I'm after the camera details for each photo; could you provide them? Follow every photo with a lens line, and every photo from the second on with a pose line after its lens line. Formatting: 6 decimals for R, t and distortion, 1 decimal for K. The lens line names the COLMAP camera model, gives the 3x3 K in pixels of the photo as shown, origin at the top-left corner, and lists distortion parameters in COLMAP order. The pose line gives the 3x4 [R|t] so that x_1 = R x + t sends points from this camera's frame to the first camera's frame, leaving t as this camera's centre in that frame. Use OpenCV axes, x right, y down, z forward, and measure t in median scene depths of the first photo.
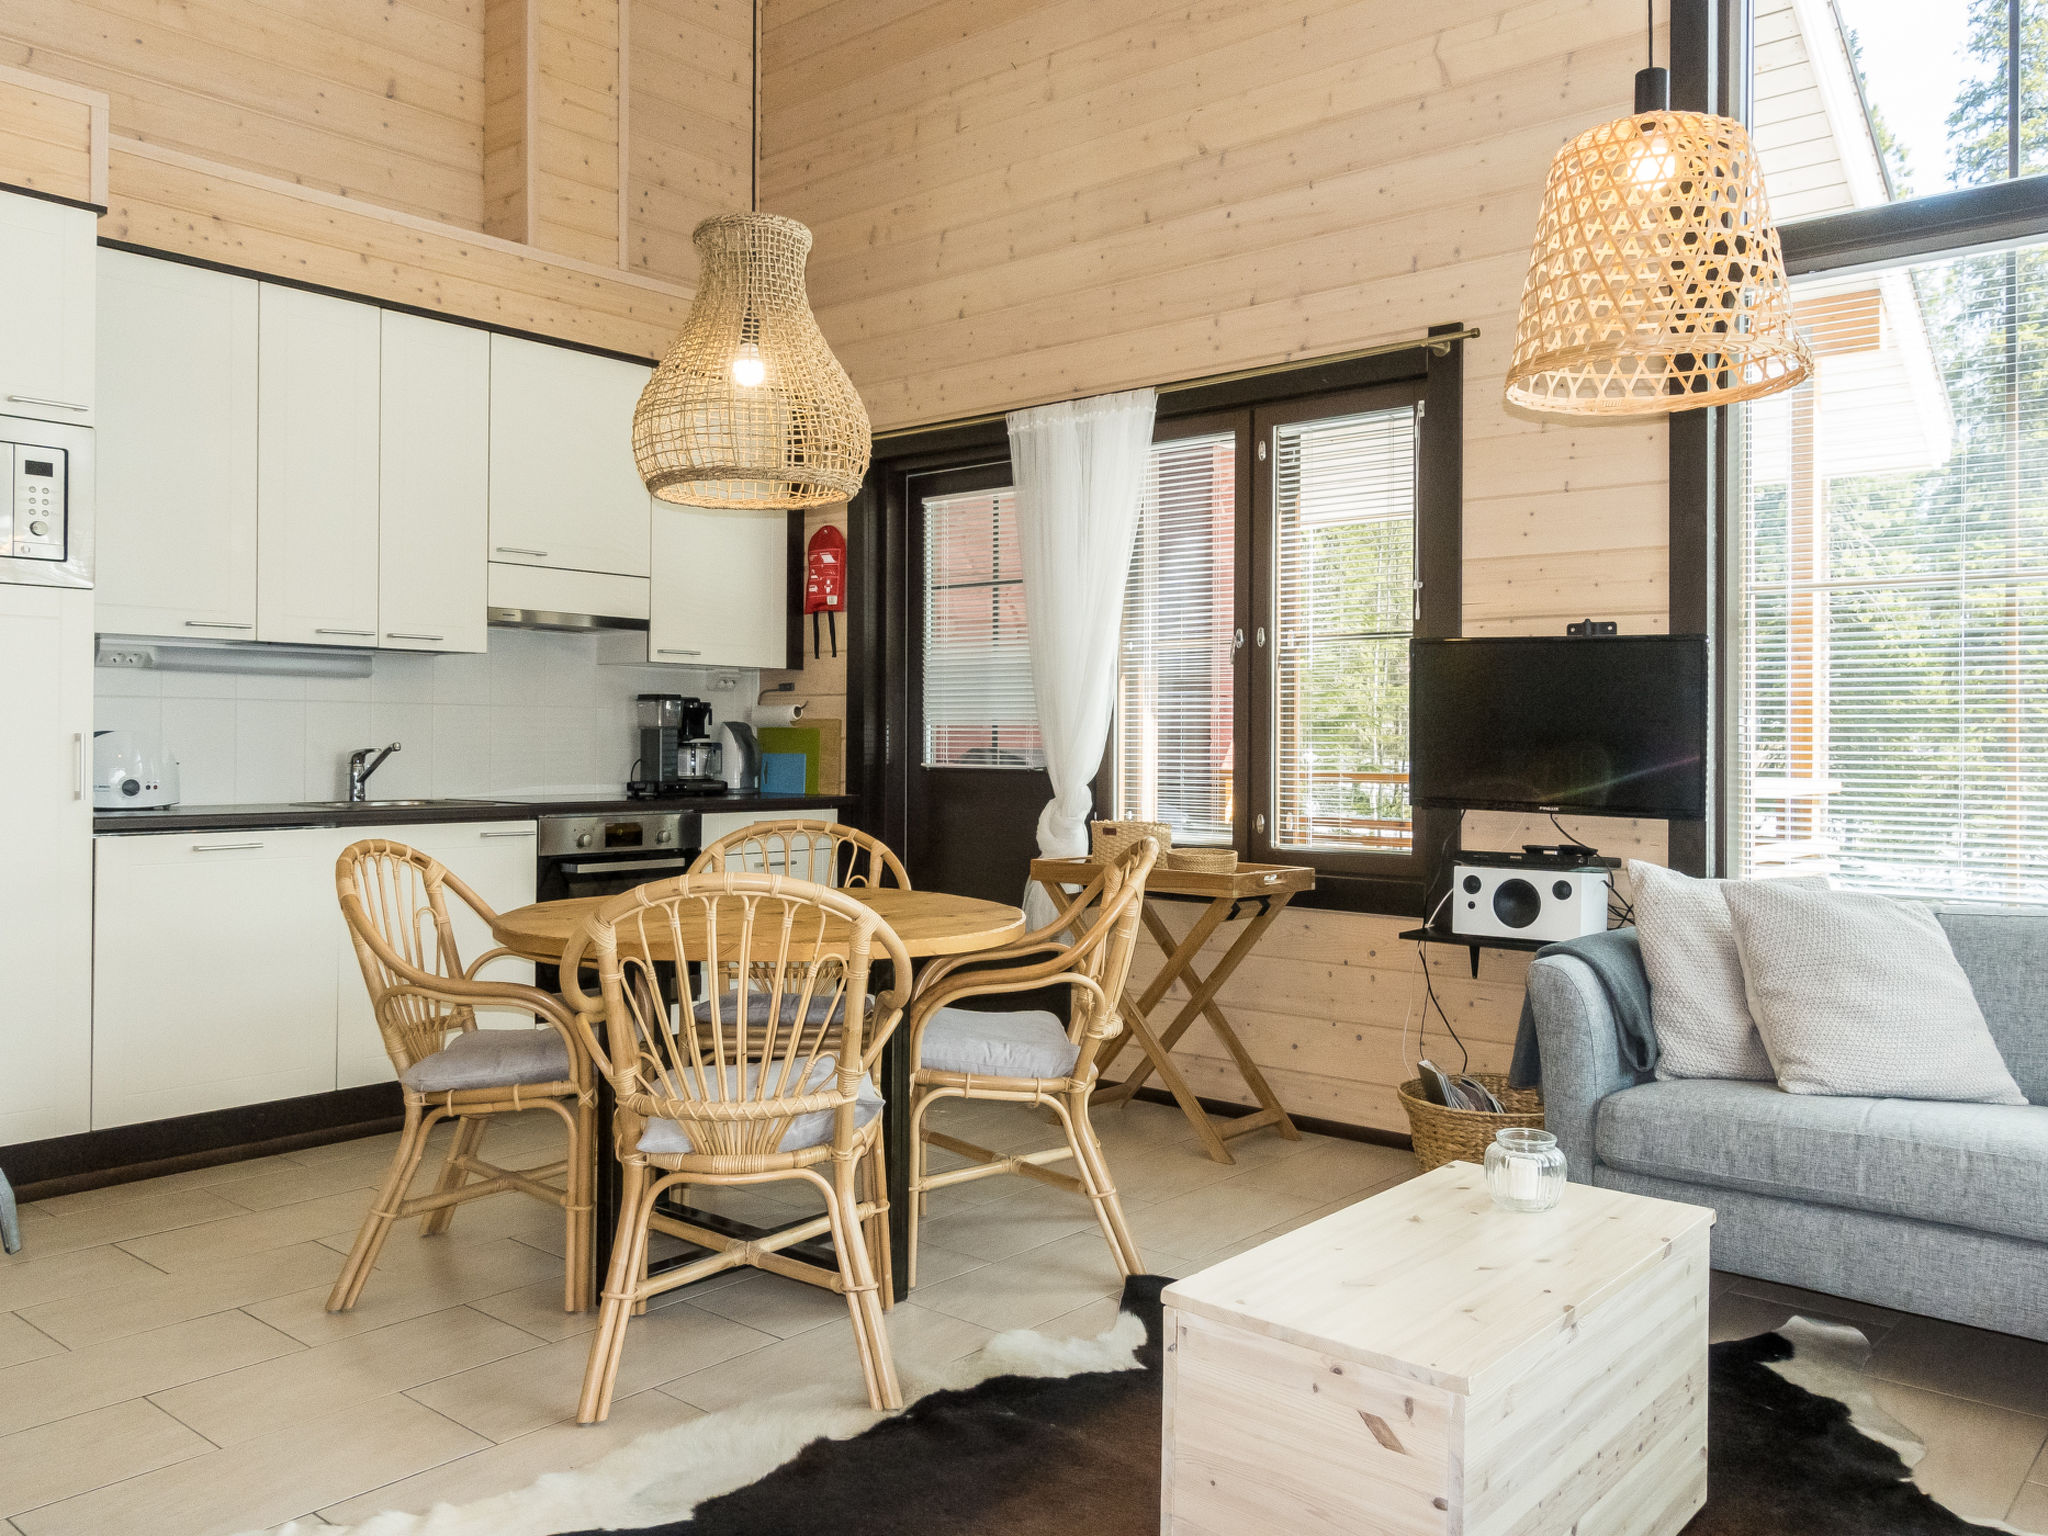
lens RADIAL K [[1624.3, 0, 1019.9], [0, 1624.3, 748.2], [0, 0, 1]] dist [-0.004481, 0.000172]
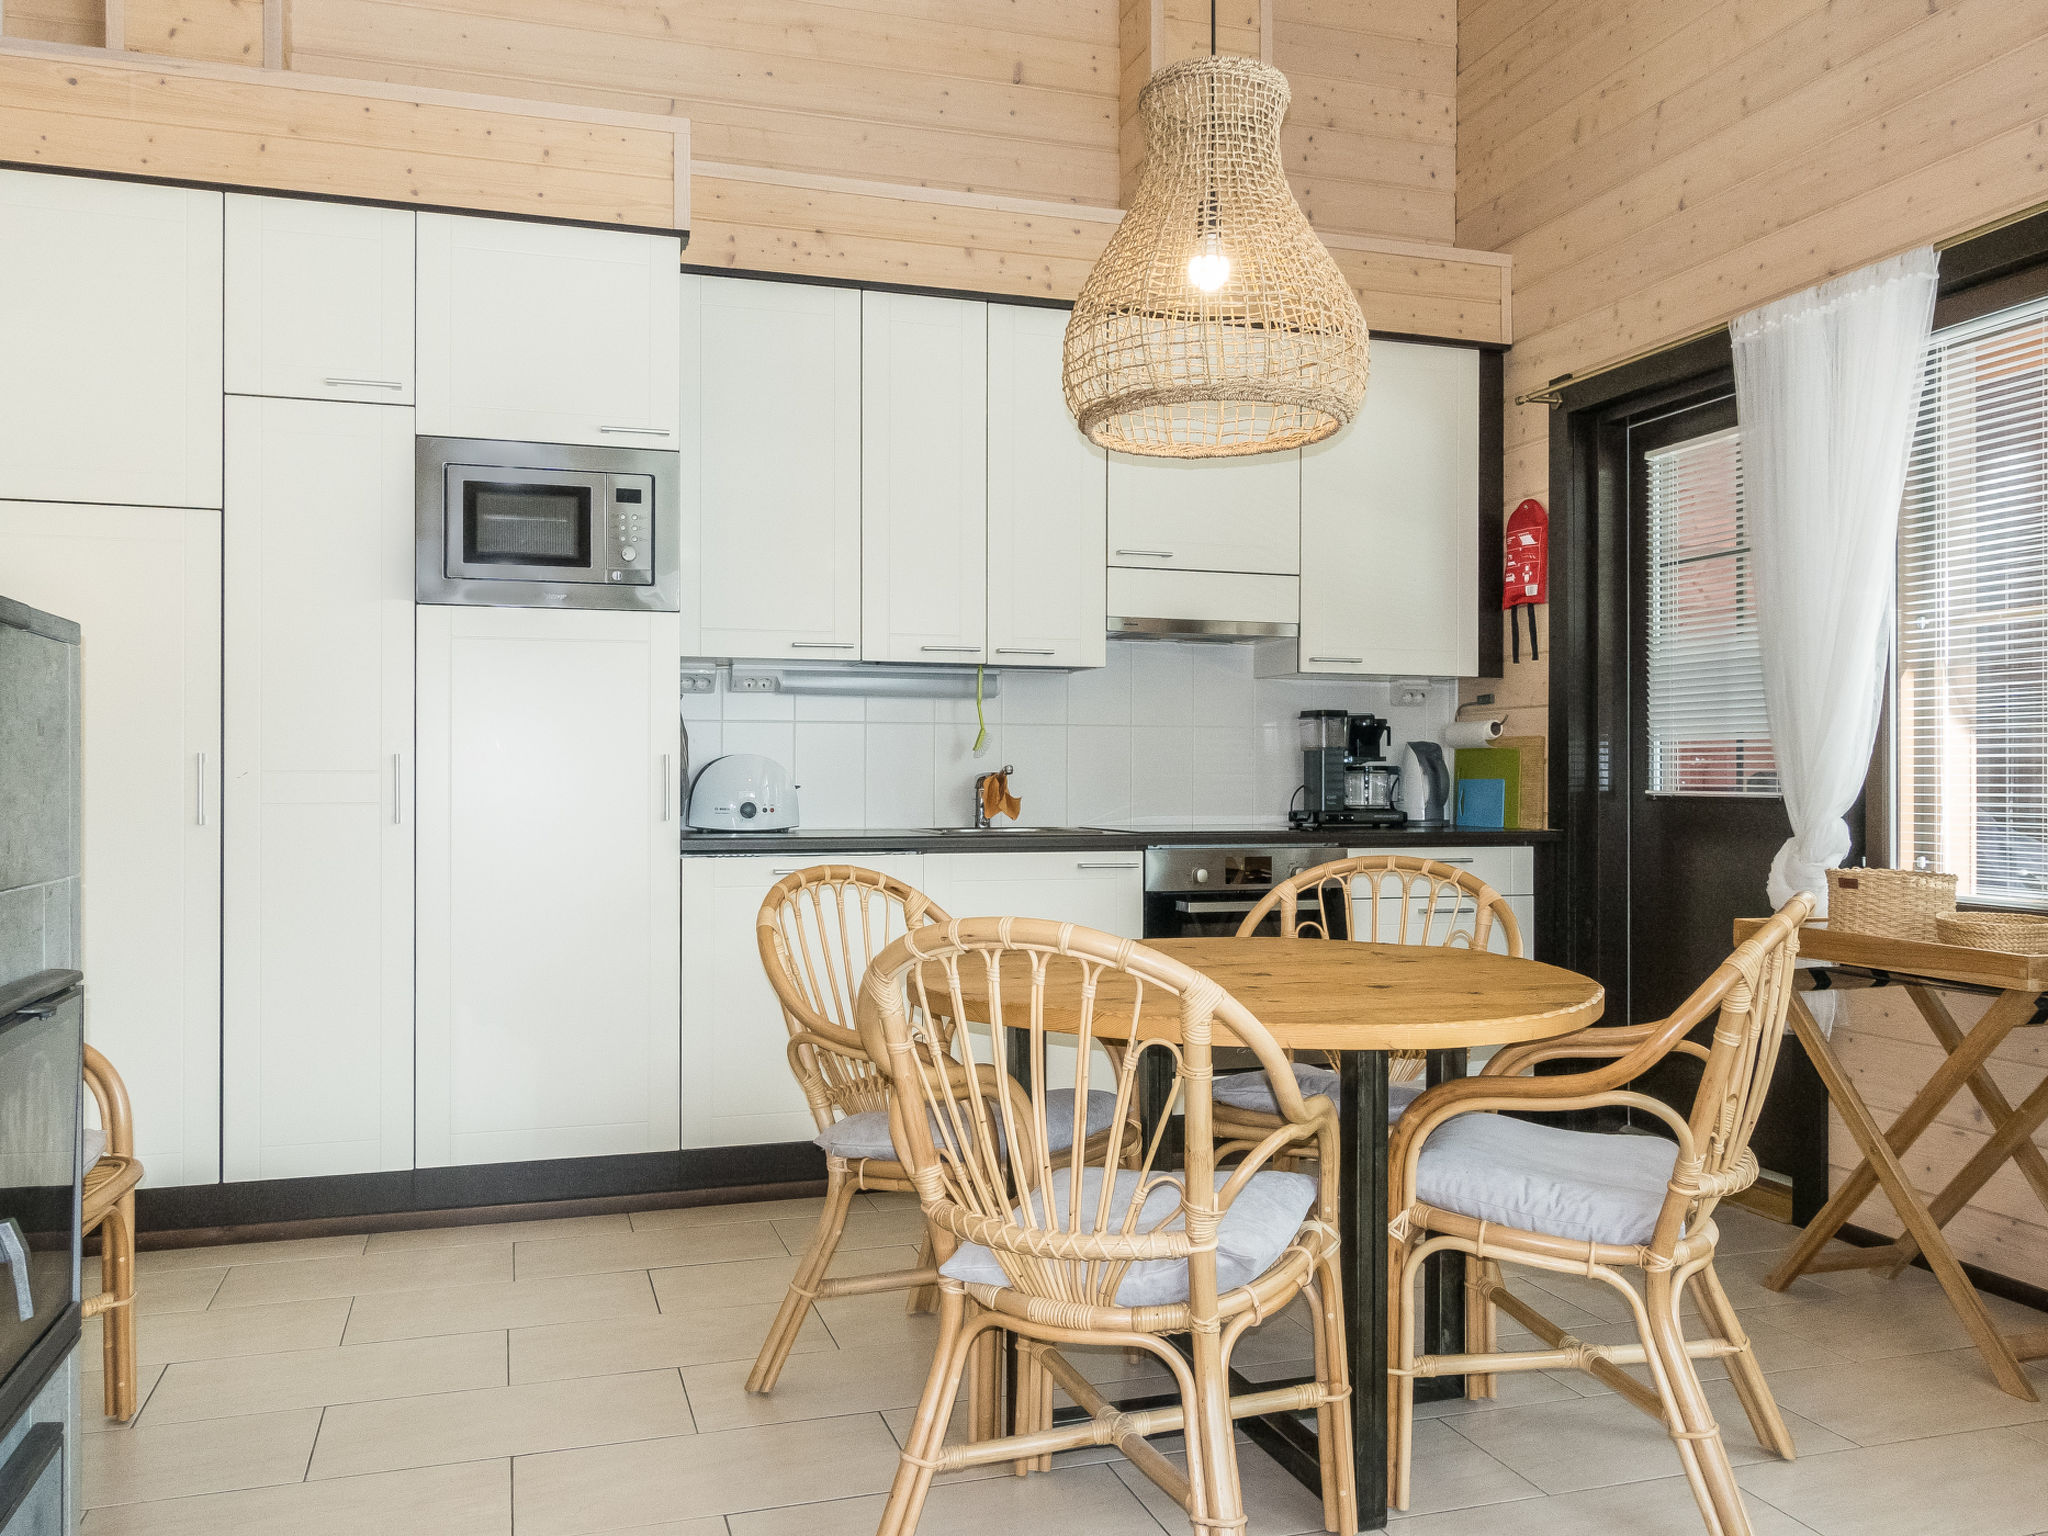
lens RADIAL K [[1624.3, 0, 1027.6], [0, 1624.3, 778.0], [0, 0, 1]] dist [-0.004481, 0.000172]
pose [[0.849589, -0.004162, -0.527429, 0.117874], [0.000423, 0.999974, -0.007209, 0.010460], [0.527445, 0.005902, 0.849568, 0.211184]]
